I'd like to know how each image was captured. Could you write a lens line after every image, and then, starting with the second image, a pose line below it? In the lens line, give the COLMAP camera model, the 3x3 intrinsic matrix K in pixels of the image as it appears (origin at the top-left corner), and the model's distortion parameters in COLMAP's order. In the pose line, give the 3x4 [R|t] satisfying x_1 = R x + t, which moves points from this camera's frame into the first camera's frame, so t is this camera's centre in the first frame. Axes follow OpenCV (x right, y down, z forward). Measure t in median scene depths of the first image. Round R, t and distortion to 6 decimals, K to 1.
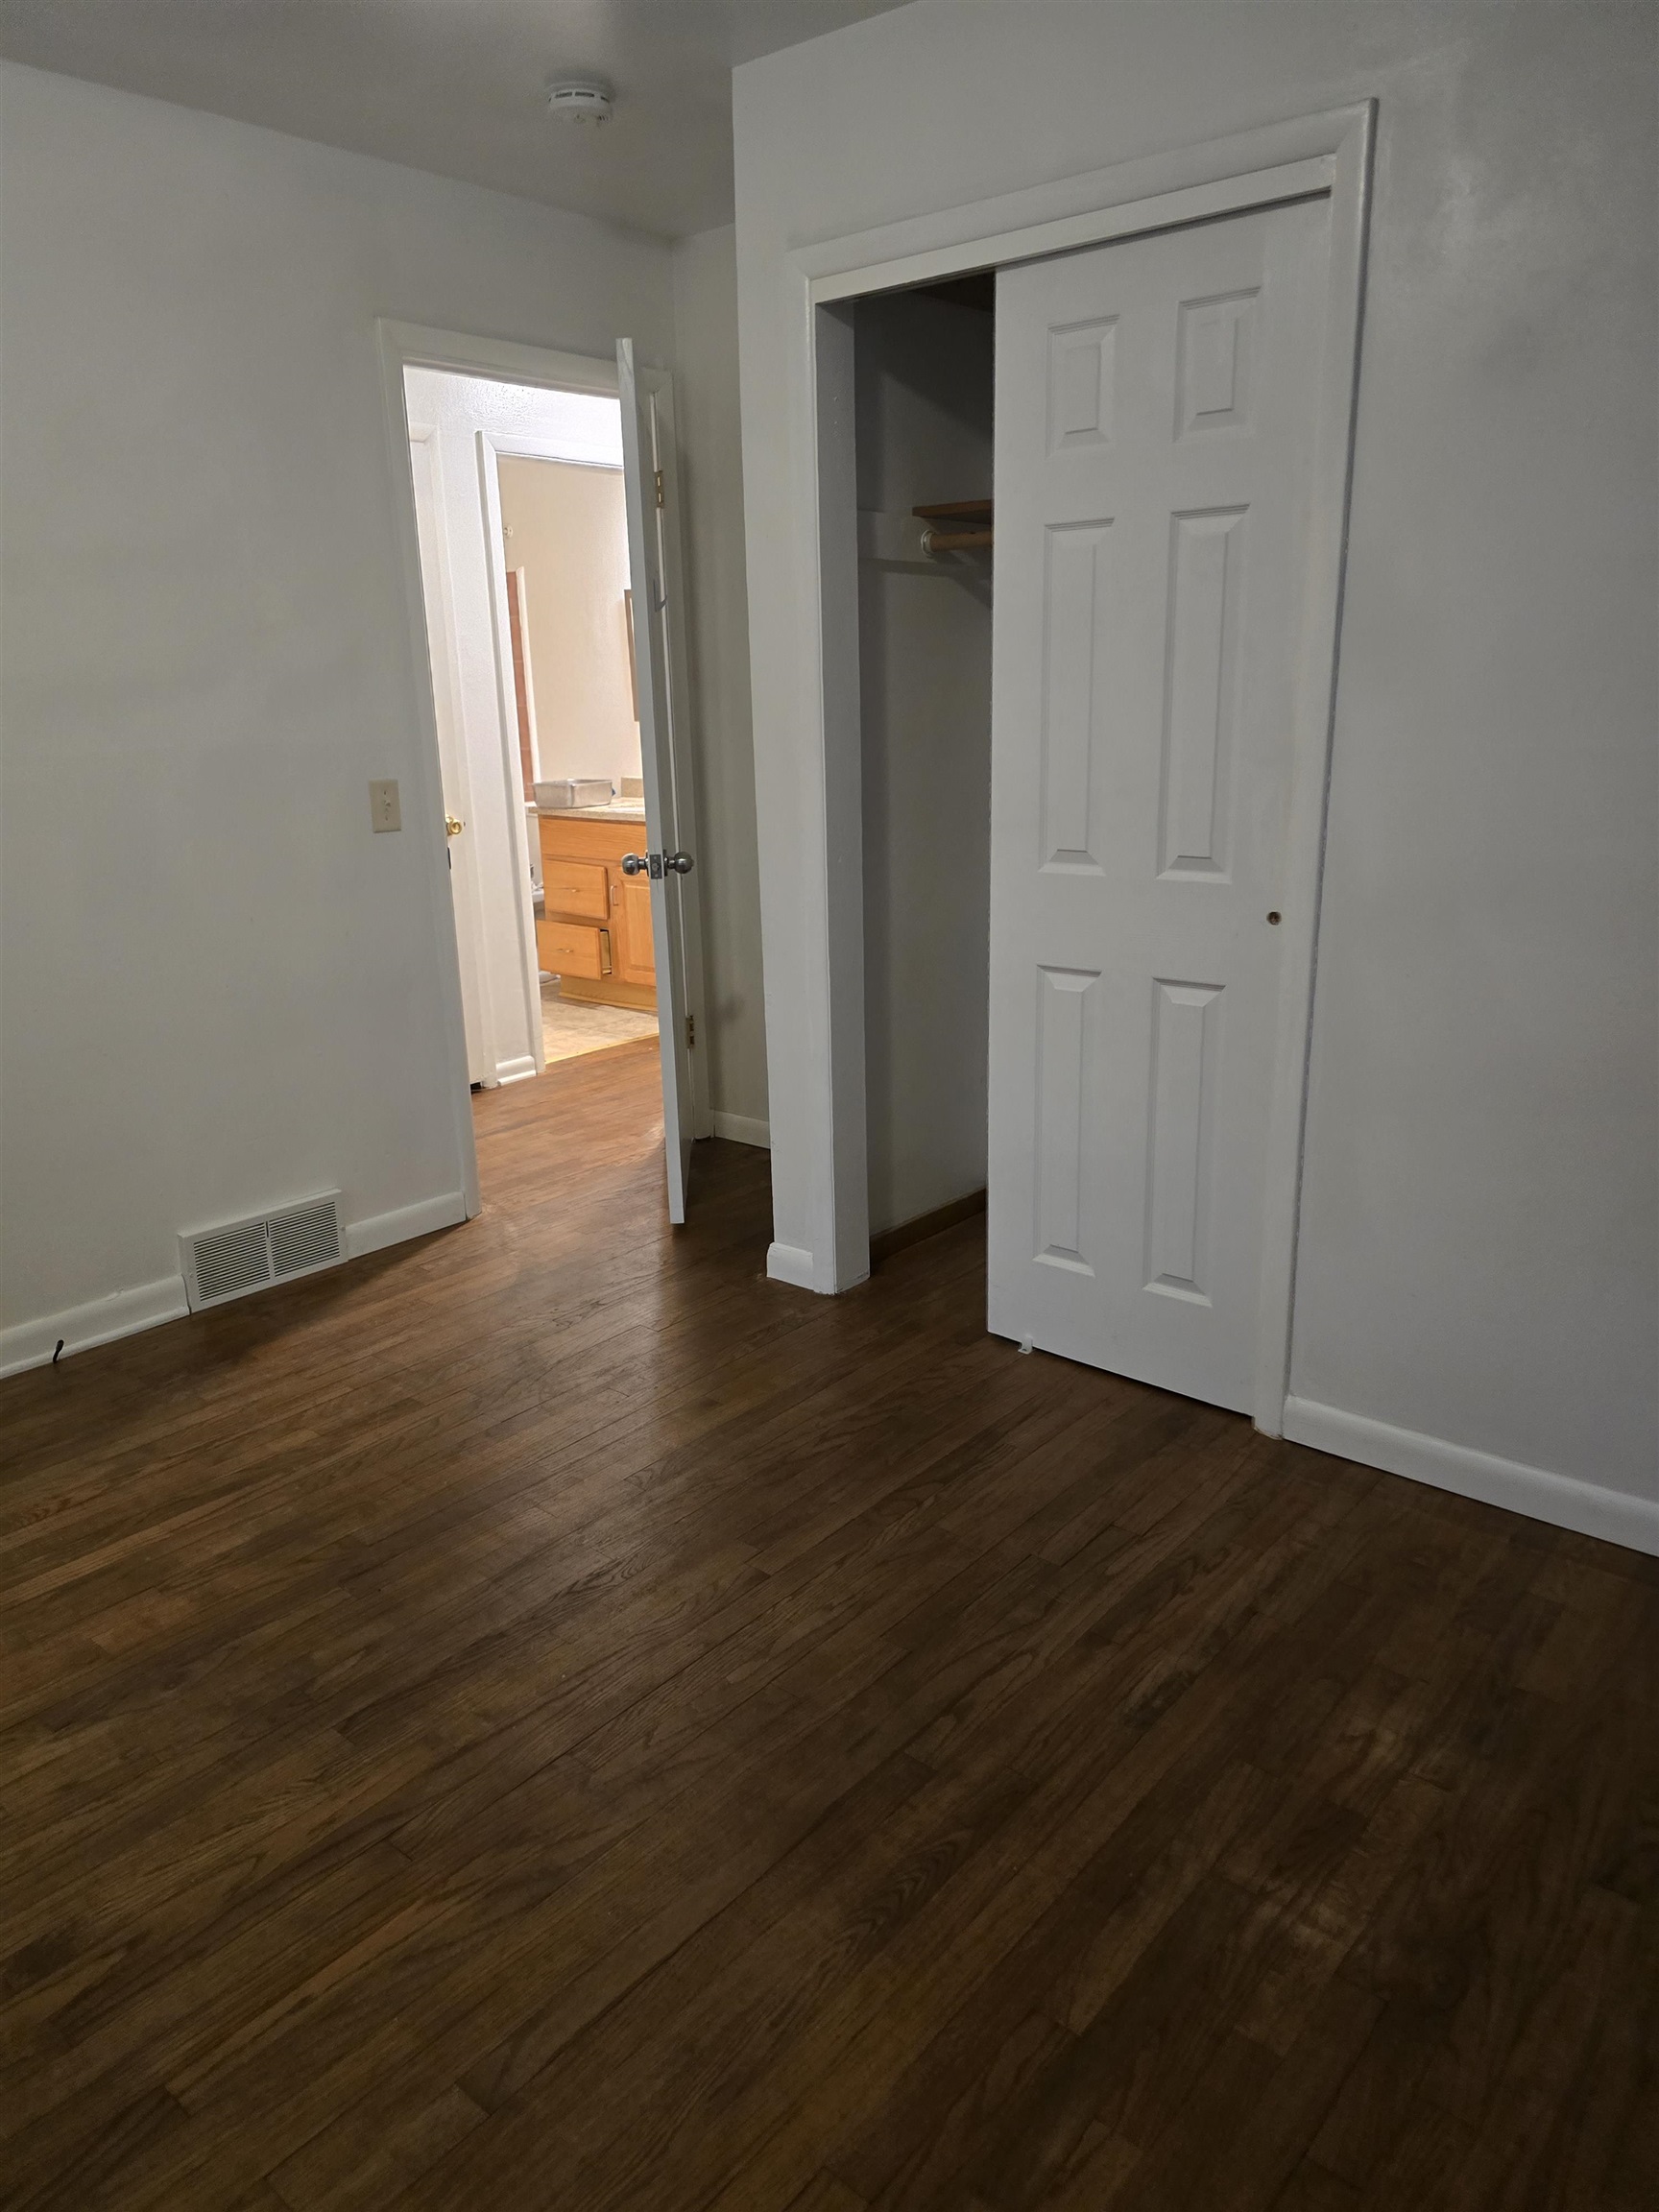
lens RADIAL K [[1526.2, 0, 836.4], [0, 1526.2, 1104.3], [0, 0, 1]] dist [0.047571, -0.038605]
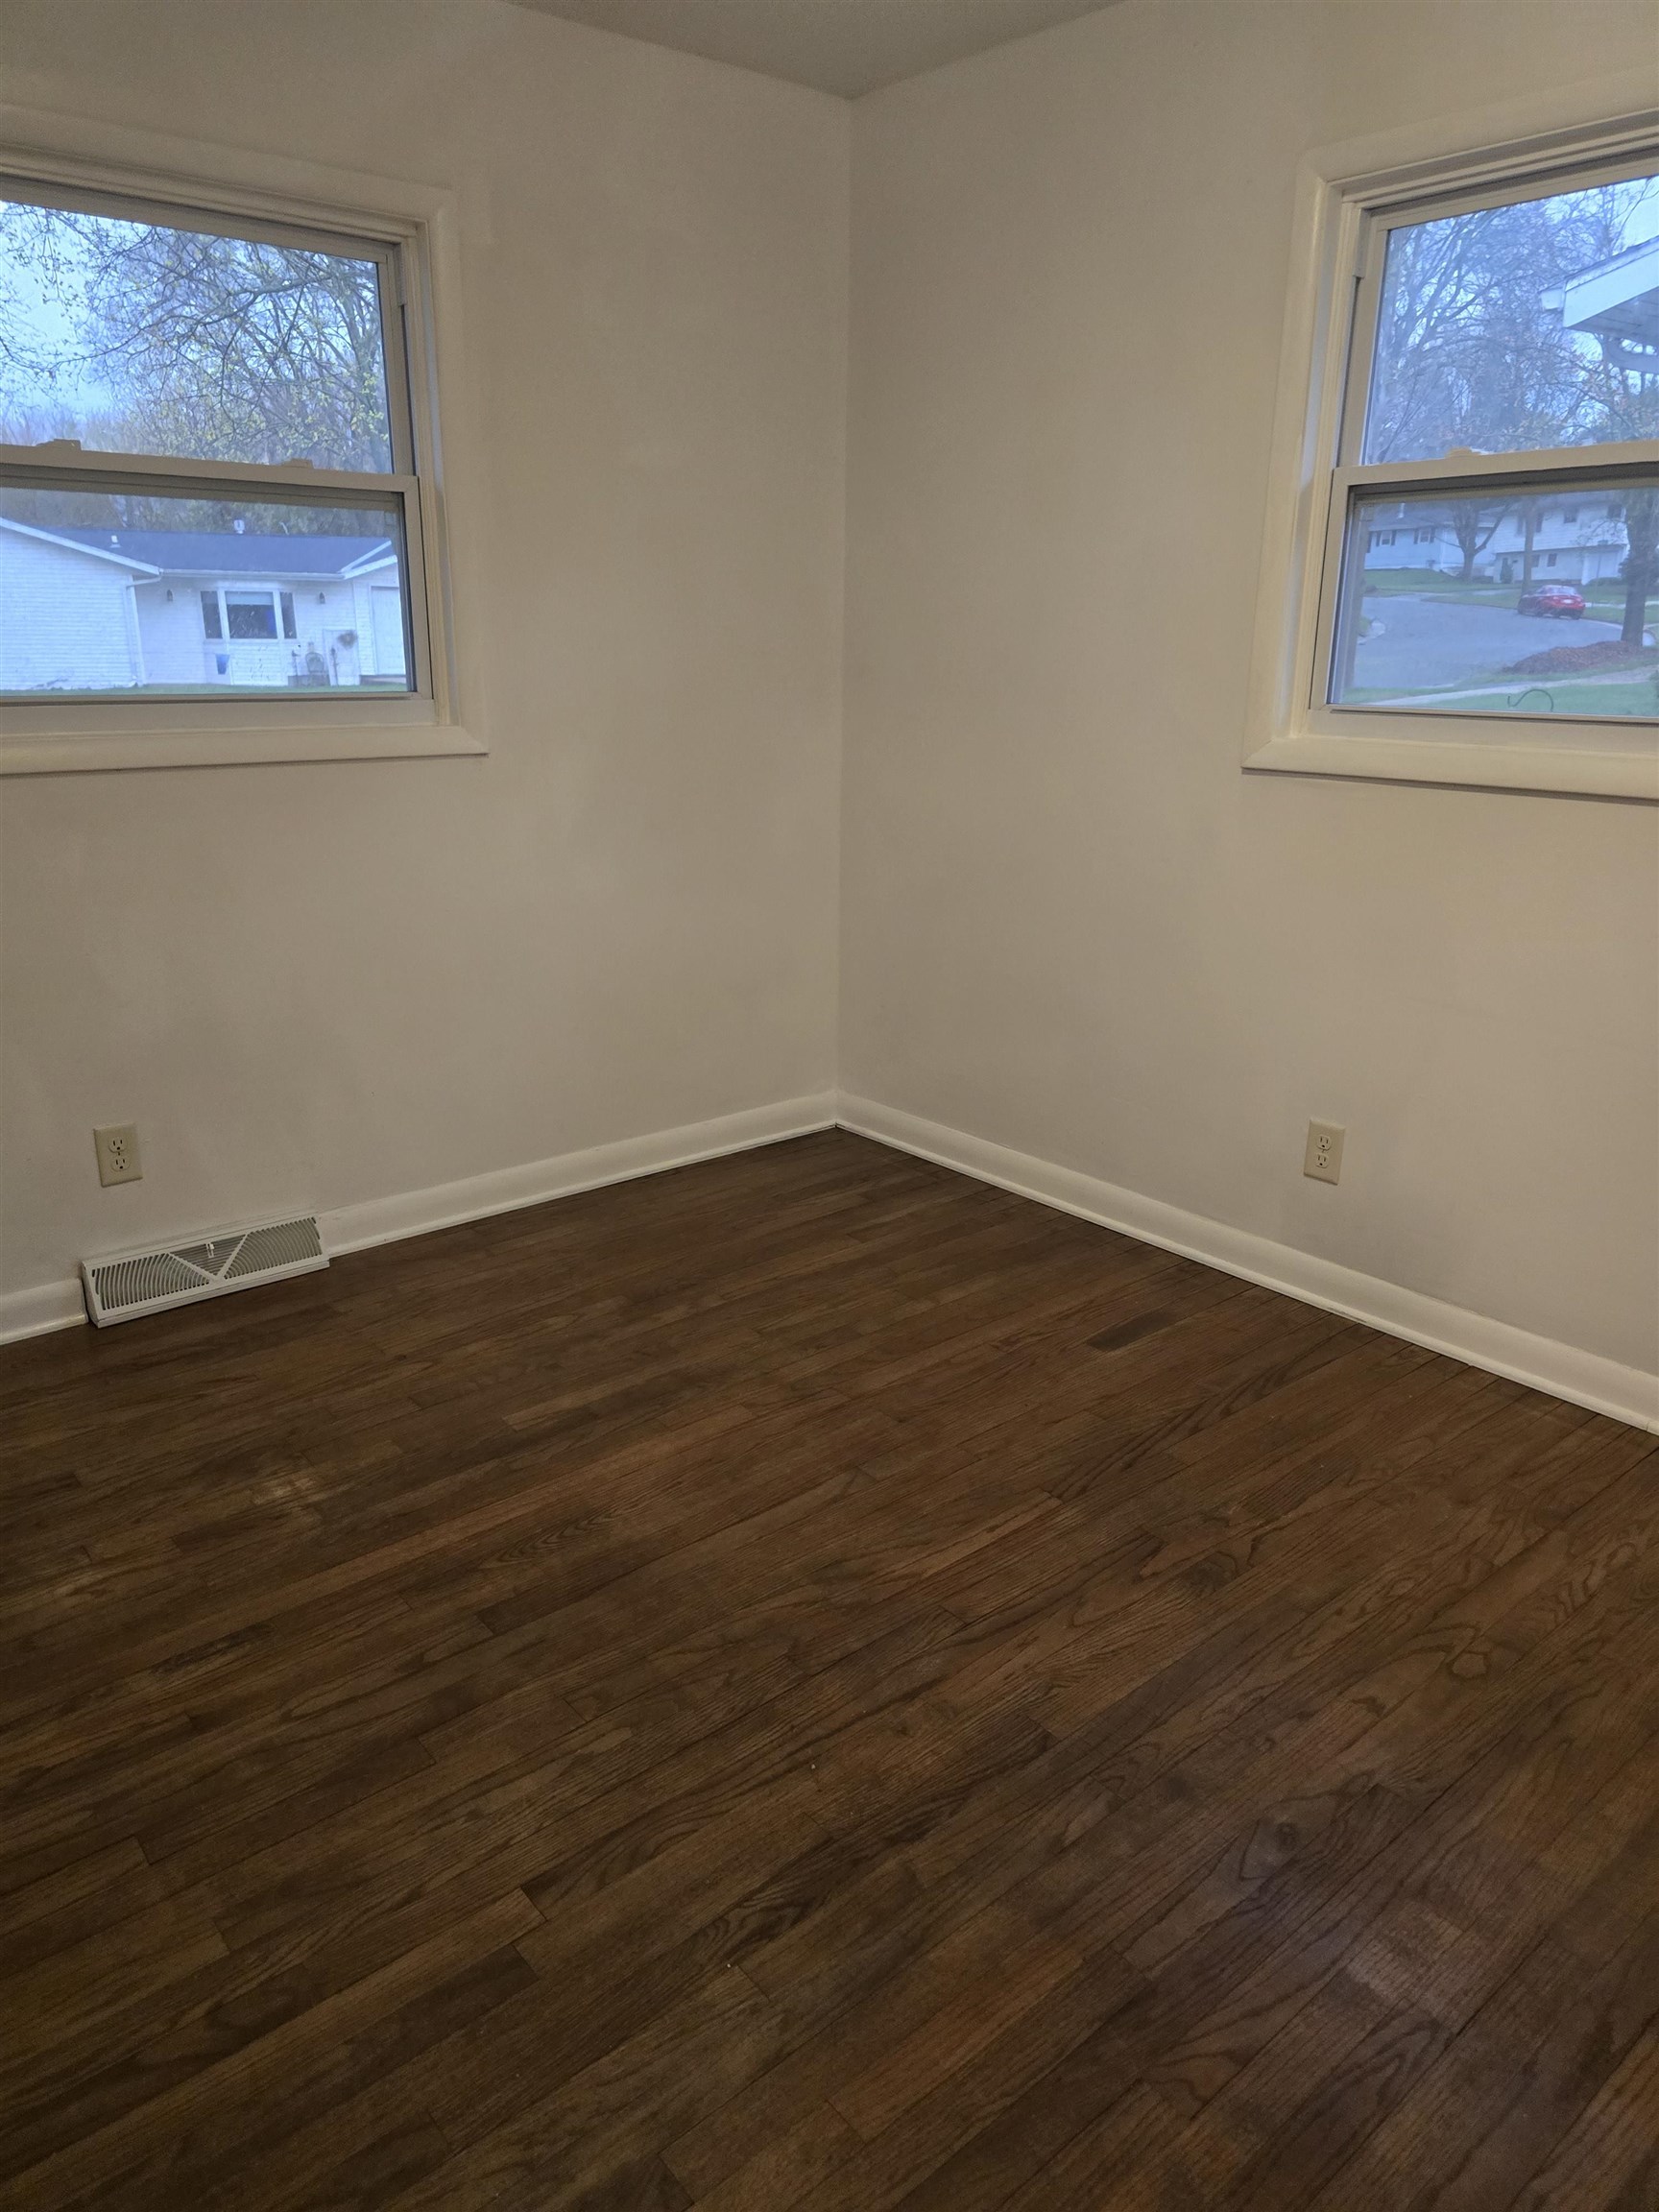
lens RADIAL K [[1522.4, 0, 796.6], [0, 1522.4, 1104.1], [0, 0, 1]] dist [0.028255, -0.036516]
pose [[-0.983143, -0.043173, 0.177668, -0.335176], [0.060715, 0.839494, 0.539967, -0.439996], [-0.172463, 0.541652, -0.822721, 1.657013]]
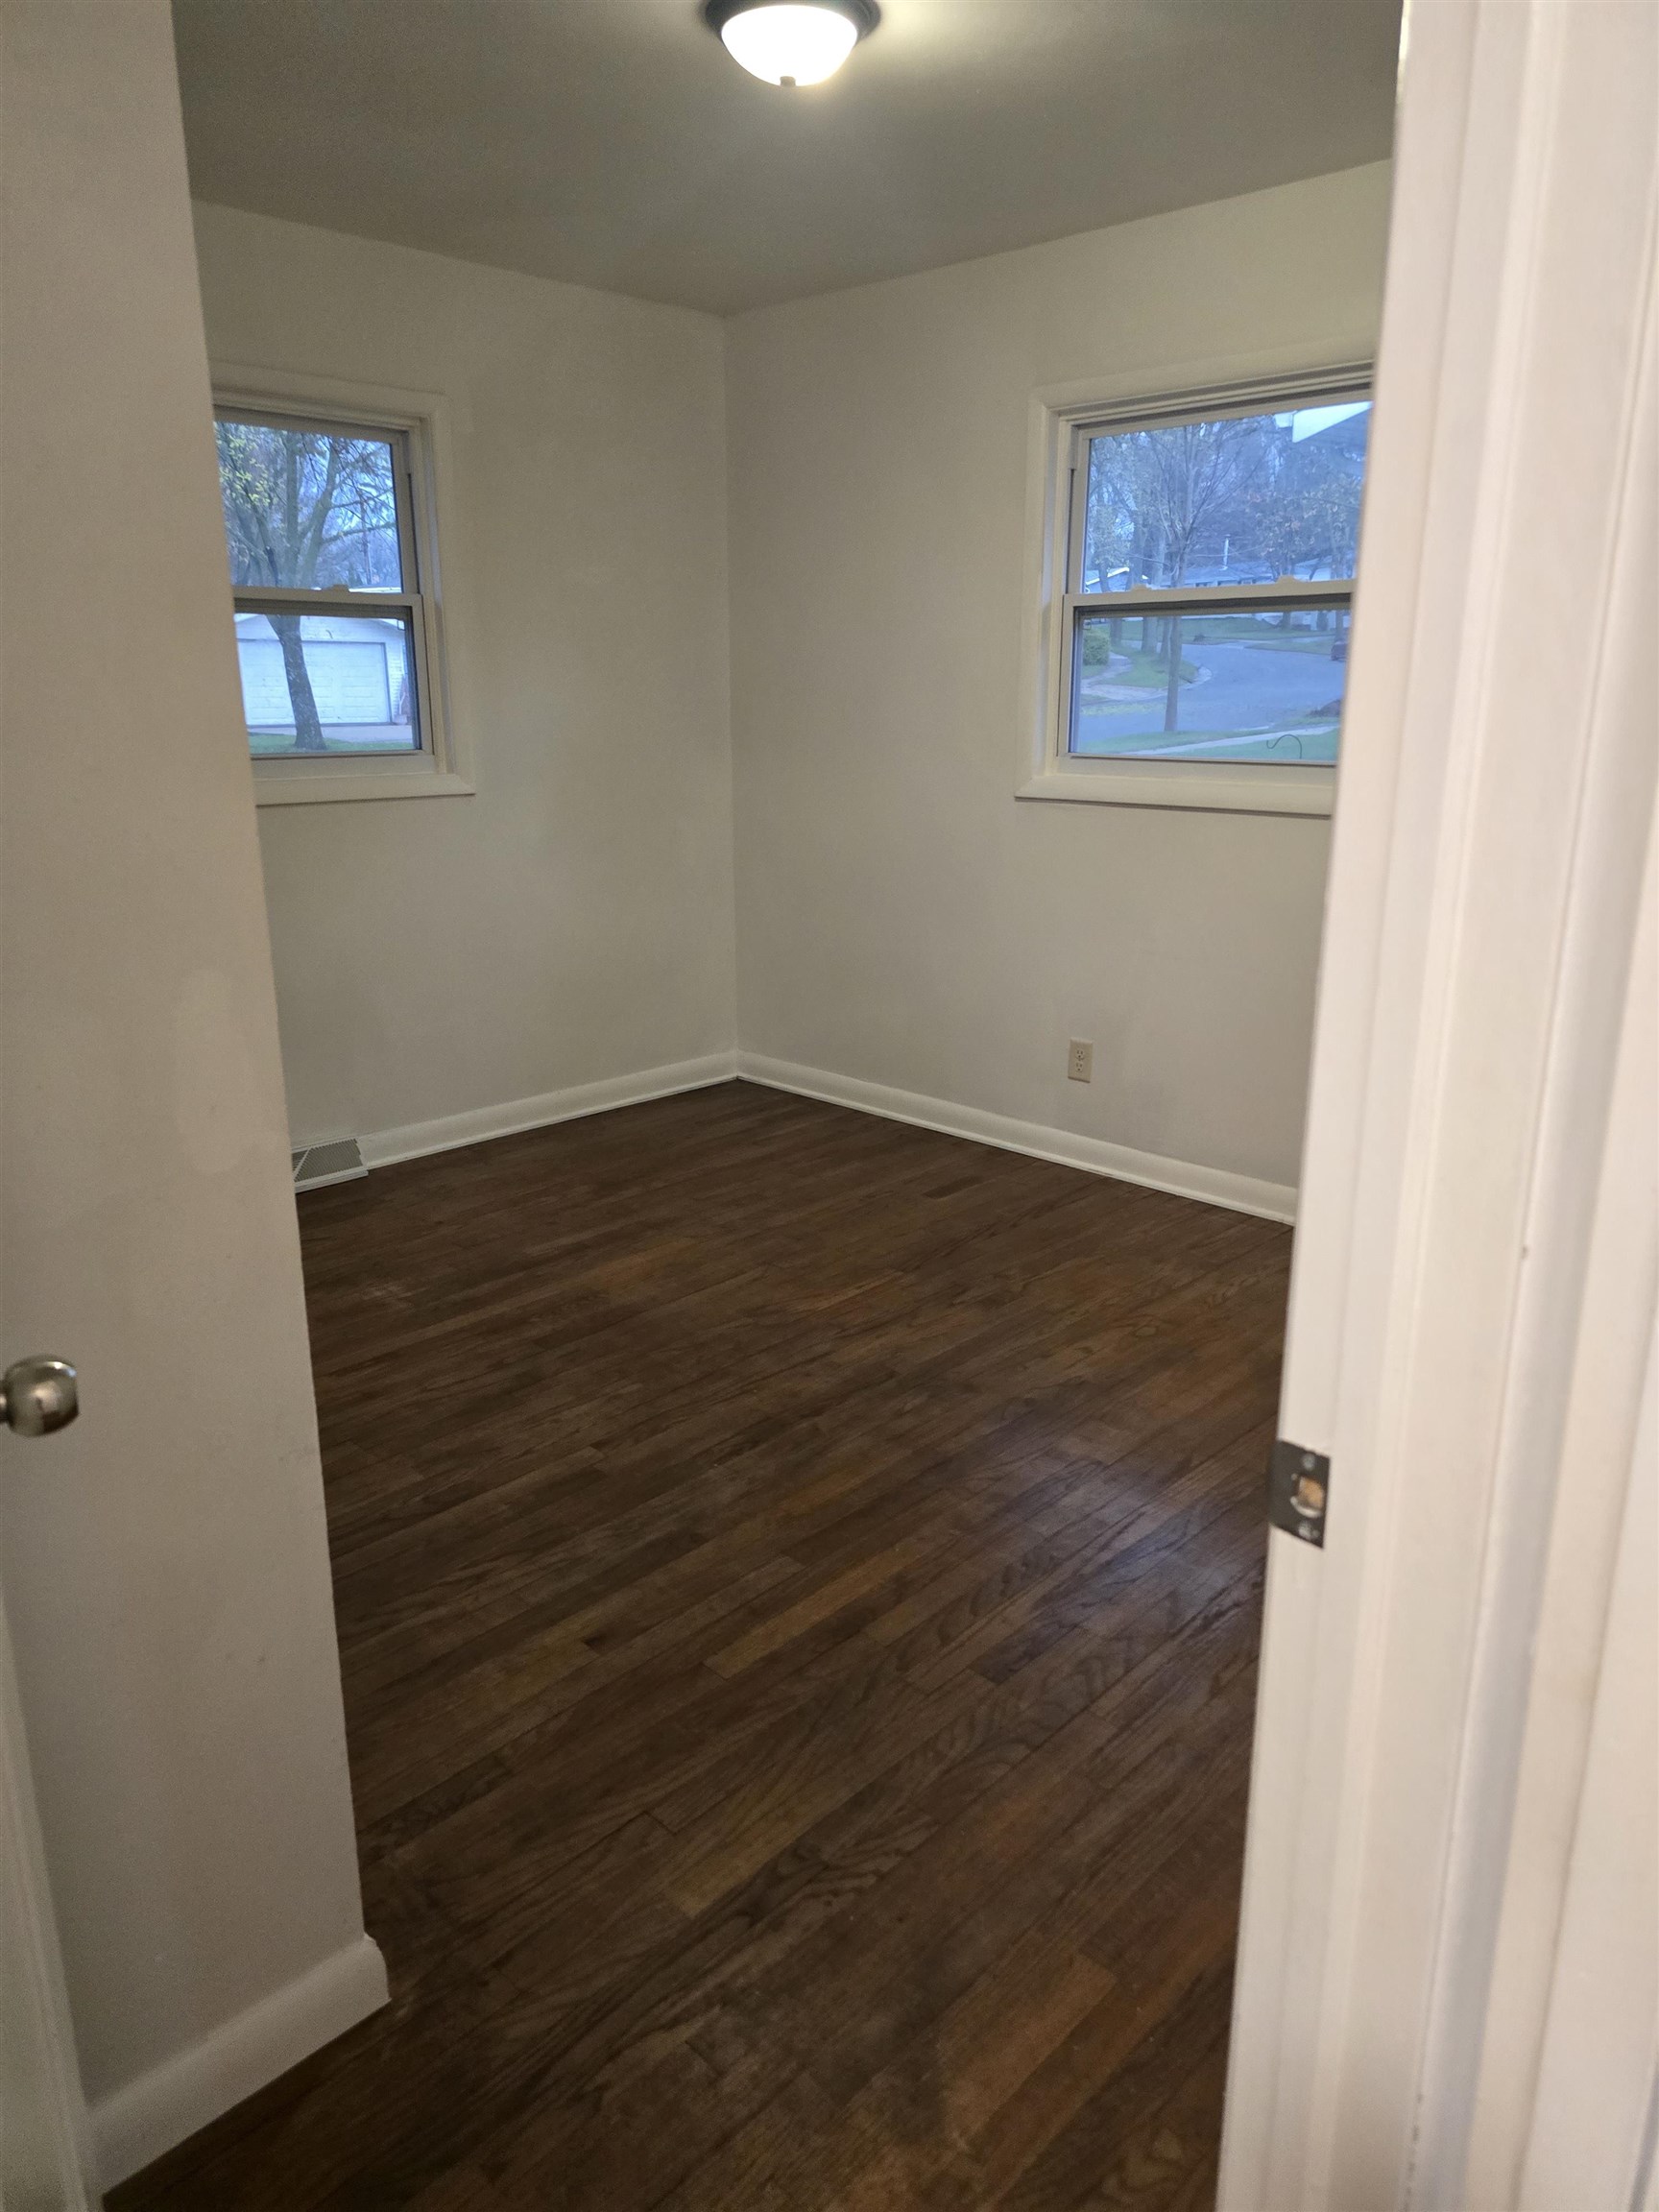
lens RADIAL K [[1526.2, 0, 836.4], [0, 1526.2, 1104.3], [0, 0, 1]] dist [0.047571, -0.038605]
pose [[-0.997432, -0.003358, 0.071539, -0.390434], [0.034515, 0.852705, 0.521251, -0.657183], [-0.062752, 0.522382, -0.850400, 2.278987]]
